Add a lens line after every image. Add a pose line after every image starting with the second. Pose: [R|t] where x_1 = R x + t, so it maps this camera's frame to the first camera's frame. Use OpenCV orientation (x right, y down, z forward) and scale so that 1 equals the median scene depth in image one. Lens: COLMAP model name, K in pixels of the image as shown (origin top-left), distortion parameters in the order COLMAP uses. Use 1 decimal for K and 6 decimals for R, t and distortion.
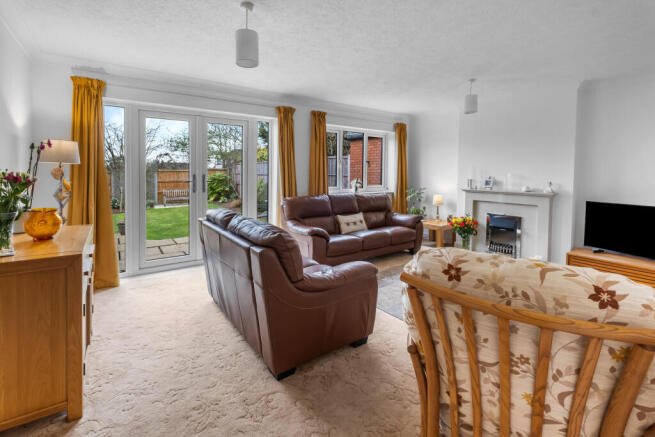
lens RADIAL K [[293.7, 0, 325.9], [0, 293.7, 187.0], [0, 0, 1]] dist [-0.000566, -0.000305]
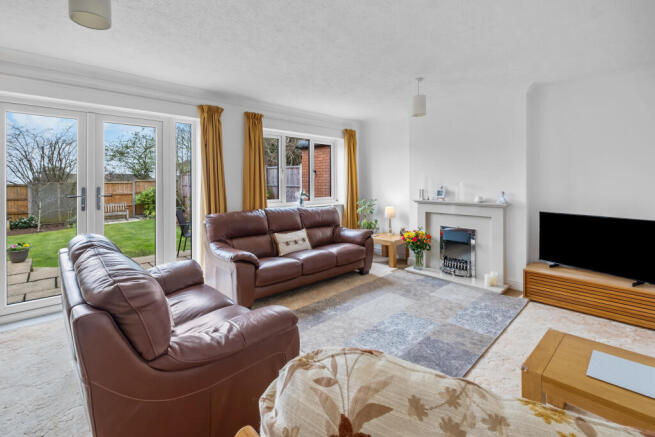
lens RADIAL K [[293.7, 0, 325.9], [0, 293.7, 187.0], [0, 0, 1]] dist [-0.000566, -0.000305]
pose [[0.991478, -0.010249, 0.129871, 0.073010], [0.014906, 0.999278, -0.034936, -0.006360], [-0.129419, 0.036574, 0.990915, 0.125480]]
